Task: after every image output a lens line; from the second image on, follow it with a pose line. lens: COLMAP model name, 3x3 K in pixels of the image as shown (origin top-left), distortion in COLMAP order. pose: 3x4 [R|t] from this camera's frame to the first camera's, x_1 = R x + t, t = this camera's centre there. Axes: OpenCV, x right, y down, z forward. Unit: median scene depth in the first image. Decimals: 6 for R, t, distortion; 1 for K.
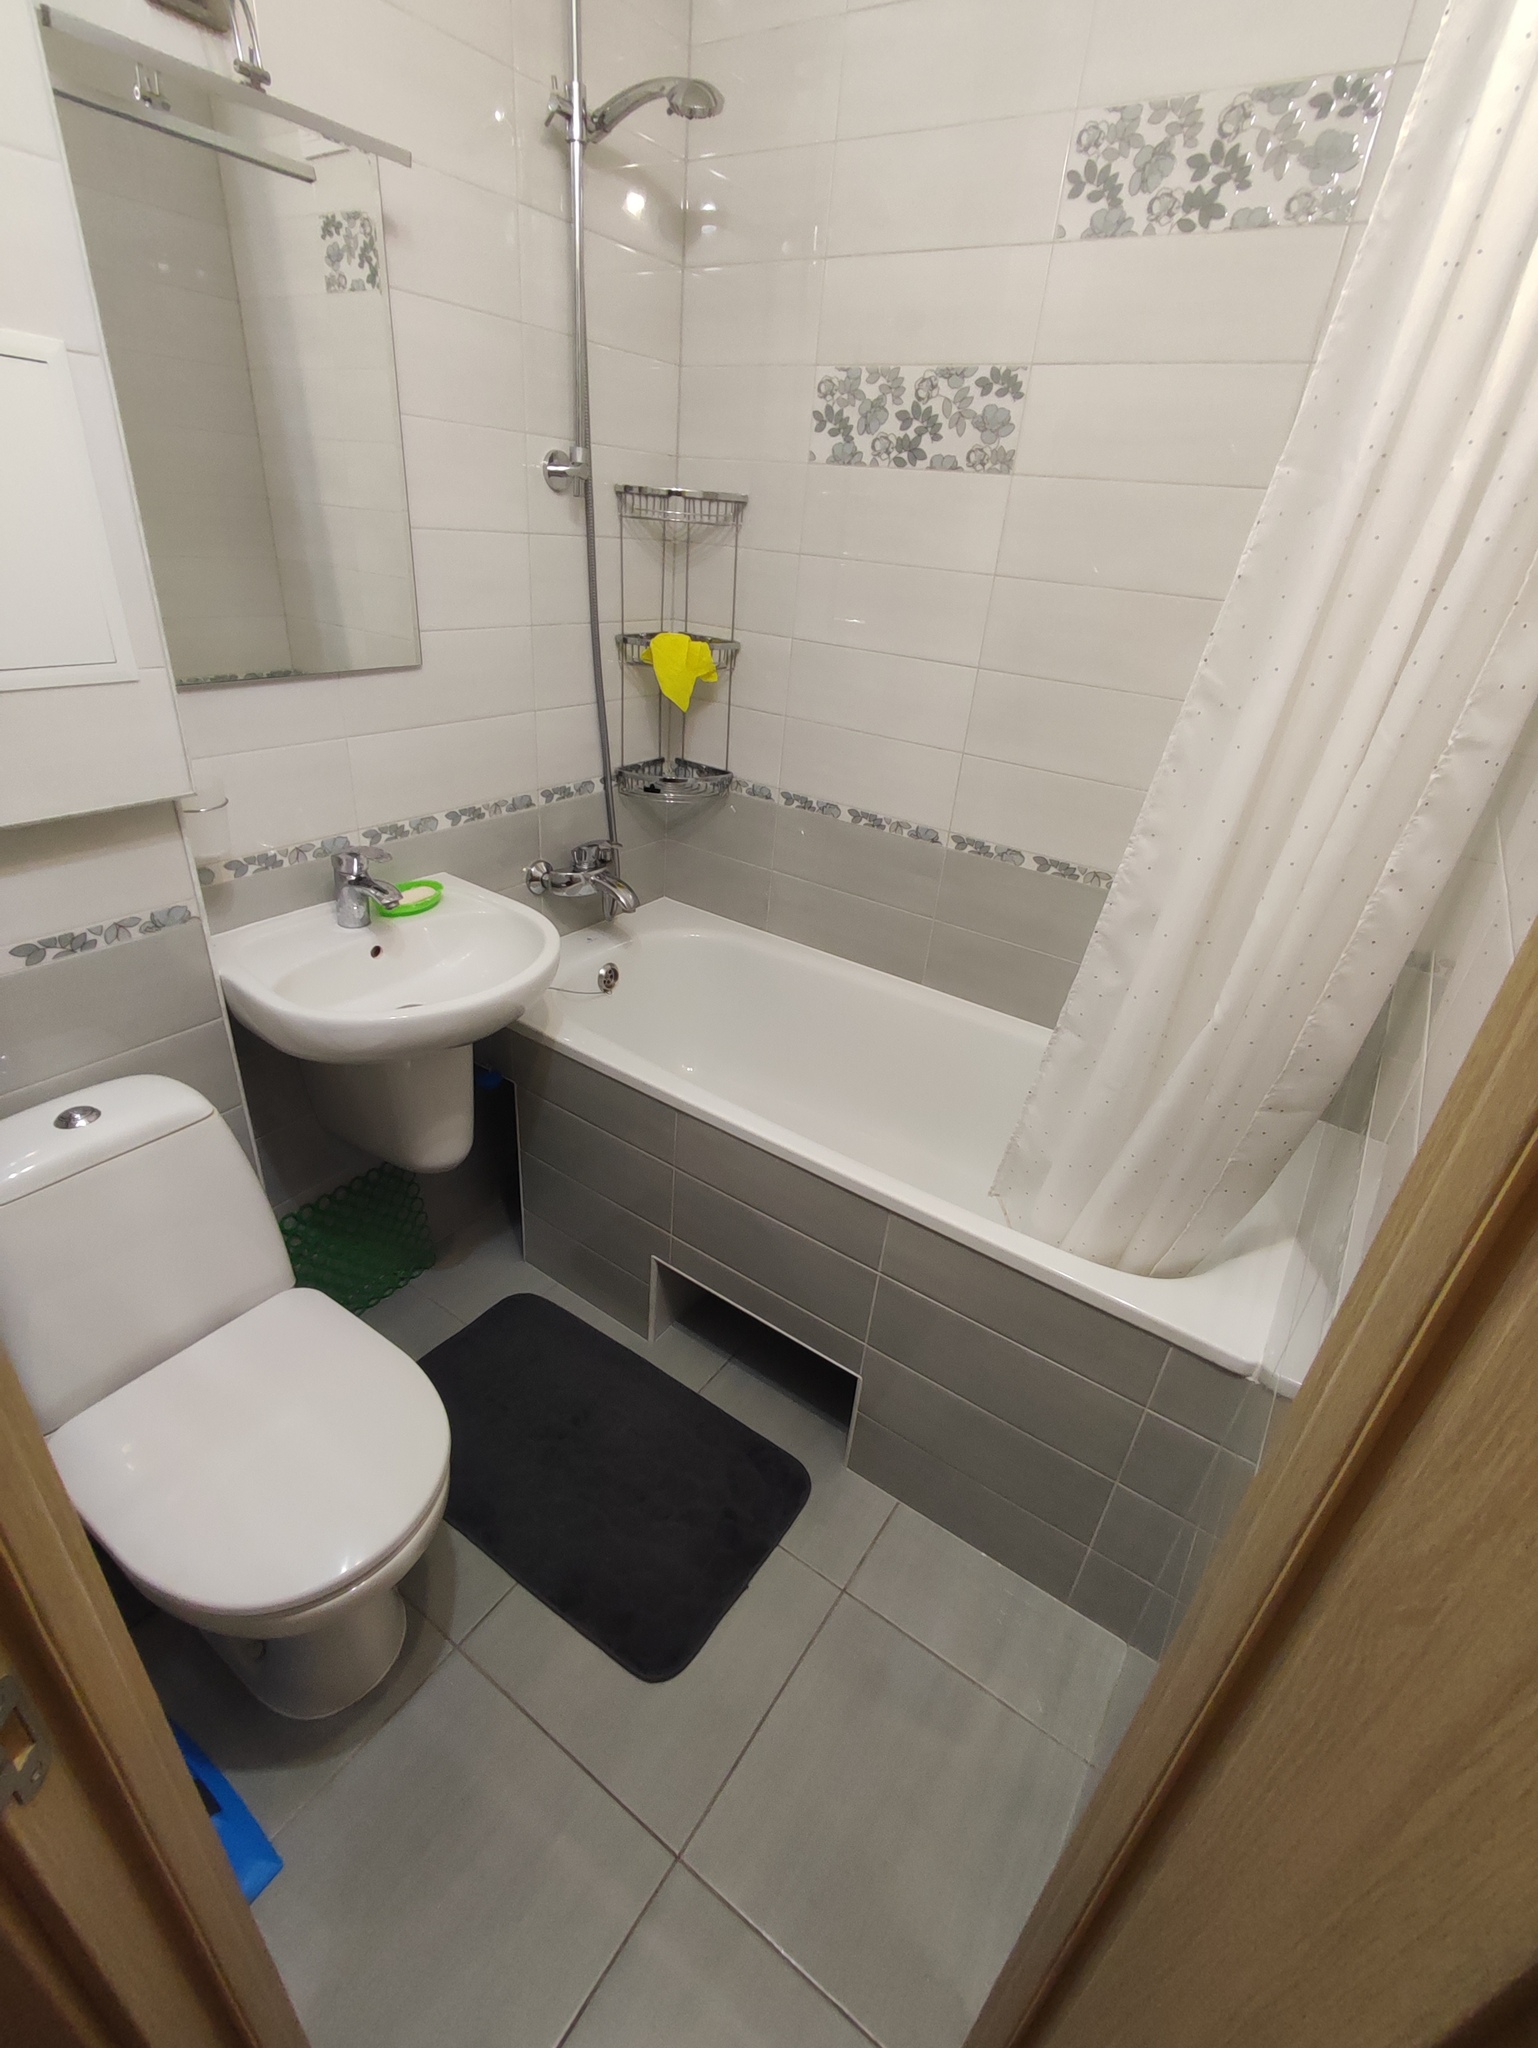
lens RADIAL K [[943.0, 0, 768.5], [0, 943.0, 1027.8], [0, 0, 1]] dist [-0.006953, 0.001214]
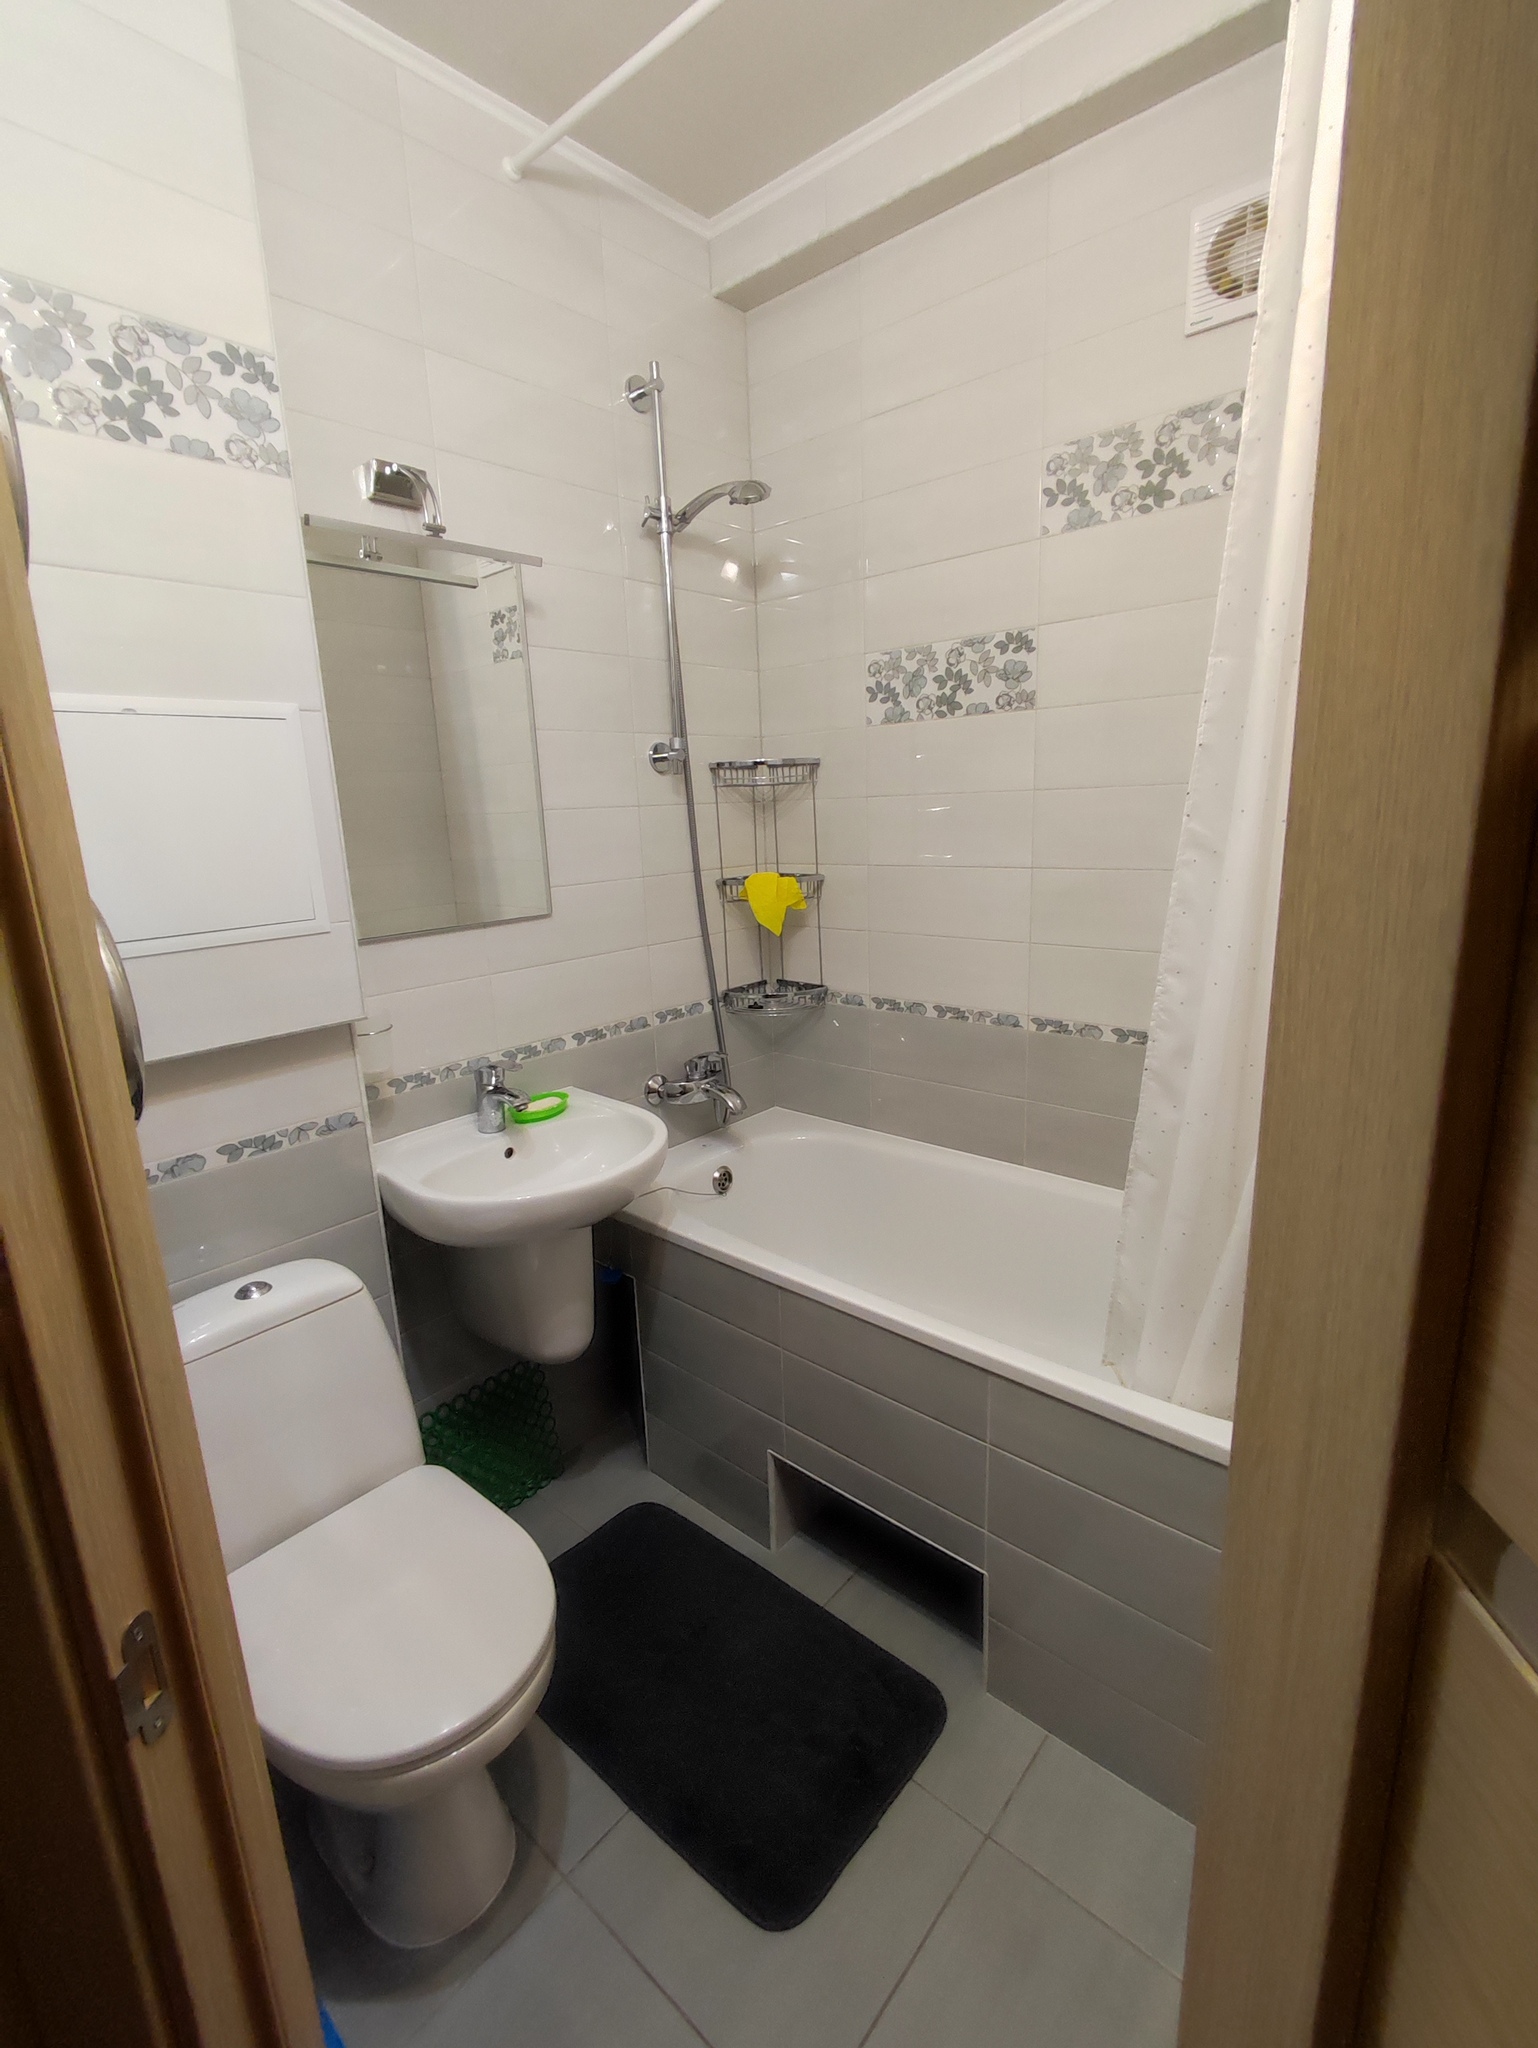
lens RADIAL K [[943.0, 0, 765.6], [0, 943.0, 1020.0], [0, 0, 1]] dist [-0.006953, 0.001214]
pose [[0.985430, -0.087378, -0.145919, 0.067280], [0.045360, 0.961886, -0.269661, 0.085548], [0.163920, 0.259113, 0.951835, -0.069670]]
